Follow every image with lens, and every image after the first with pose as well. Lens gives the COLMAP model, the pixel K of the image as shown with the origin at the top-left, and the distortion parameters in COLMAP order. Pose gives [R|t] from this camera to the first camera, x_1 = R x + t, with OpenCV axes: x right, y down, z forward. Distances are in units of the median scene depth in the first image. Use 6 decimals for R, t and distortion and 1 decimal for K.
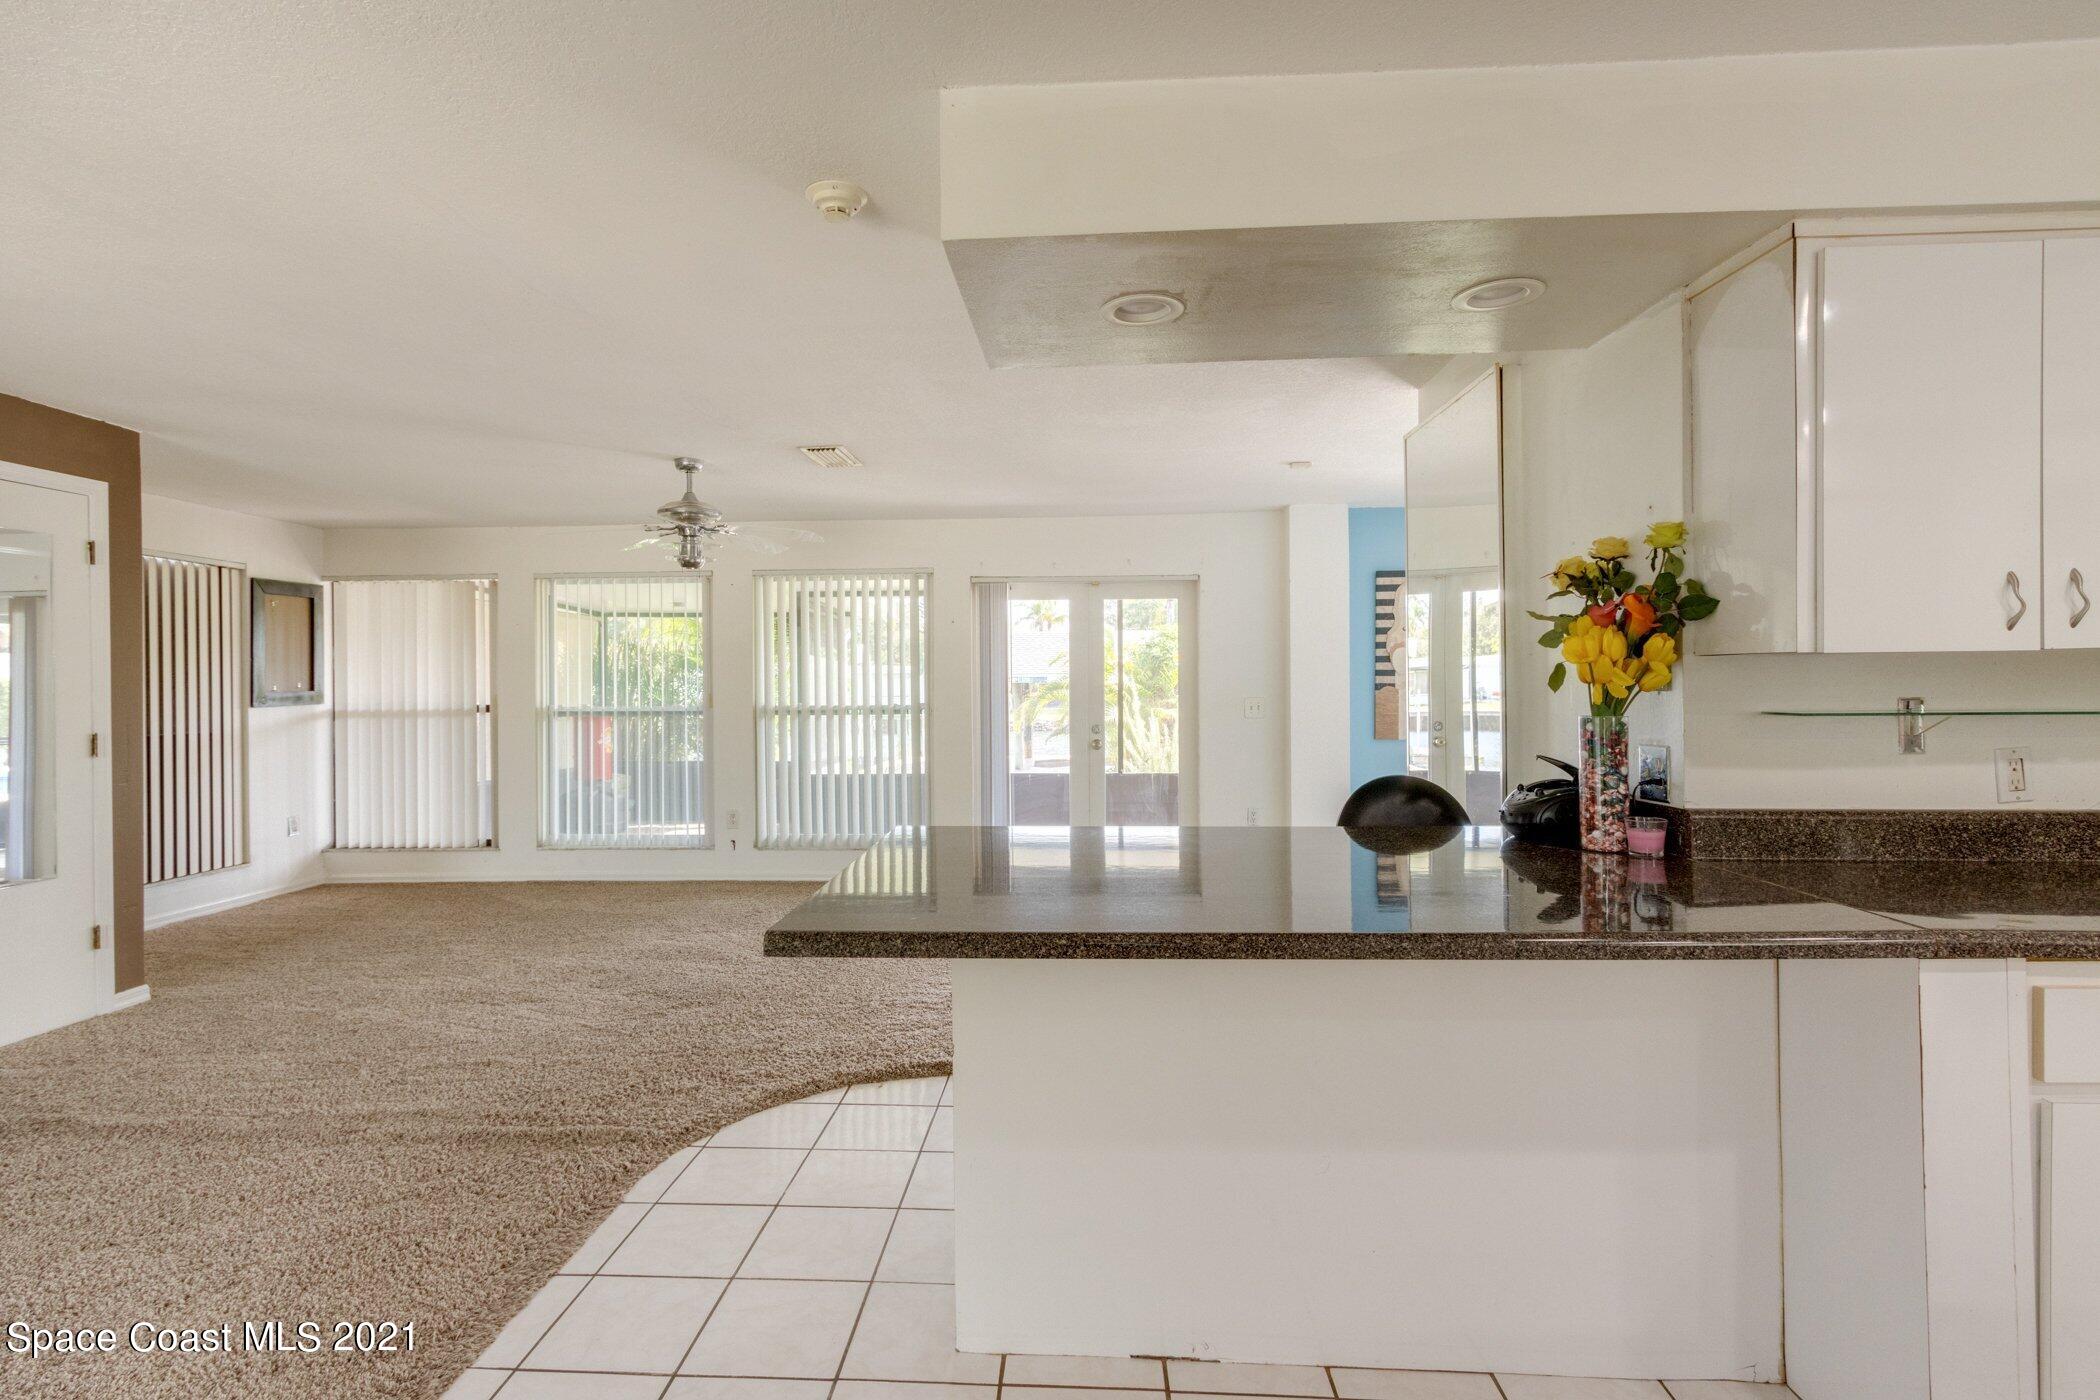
lens RADIAL K [[960.7, 0, 1050.7], [0, 960.7, 687.7], [0, 0, 1]] dist [0.002270, -0.000009]
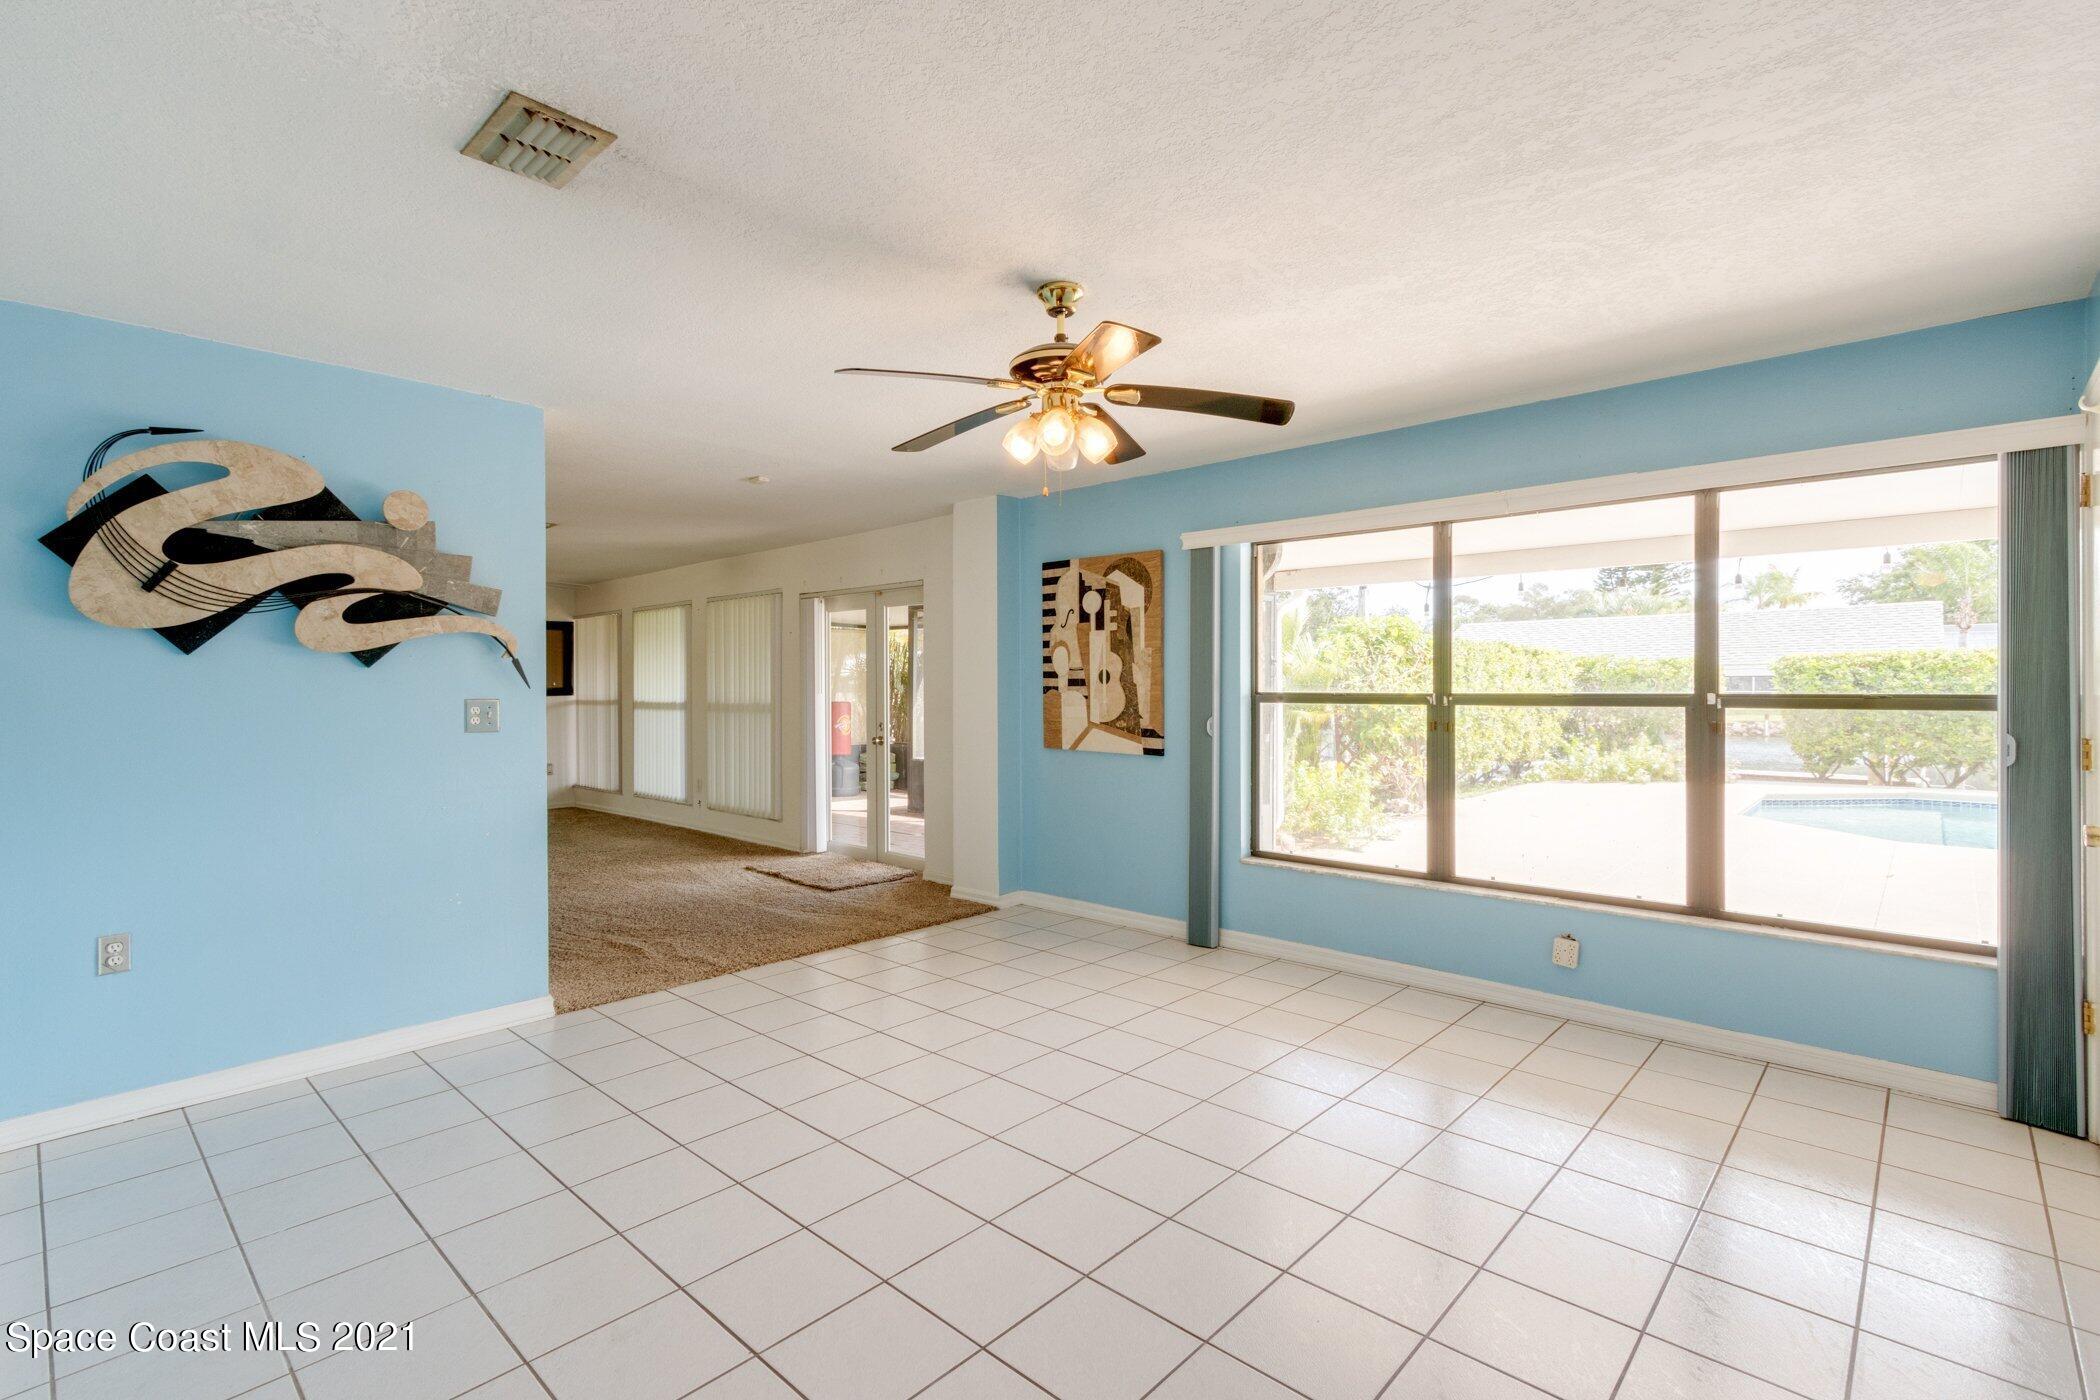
lens RADIAL K [[960.7, 0, 1050.7], [0, 960.7, 696.3], [0, 0, 1]] dist [0.002270, -0.000009]
pose [[0.765908, 0.012573, -0.642828, 0.929724], [-0.007408, 0.999915, 0.010732, -0.004646], [0.642908, -0.003457, 0.765936, 0.304088]]
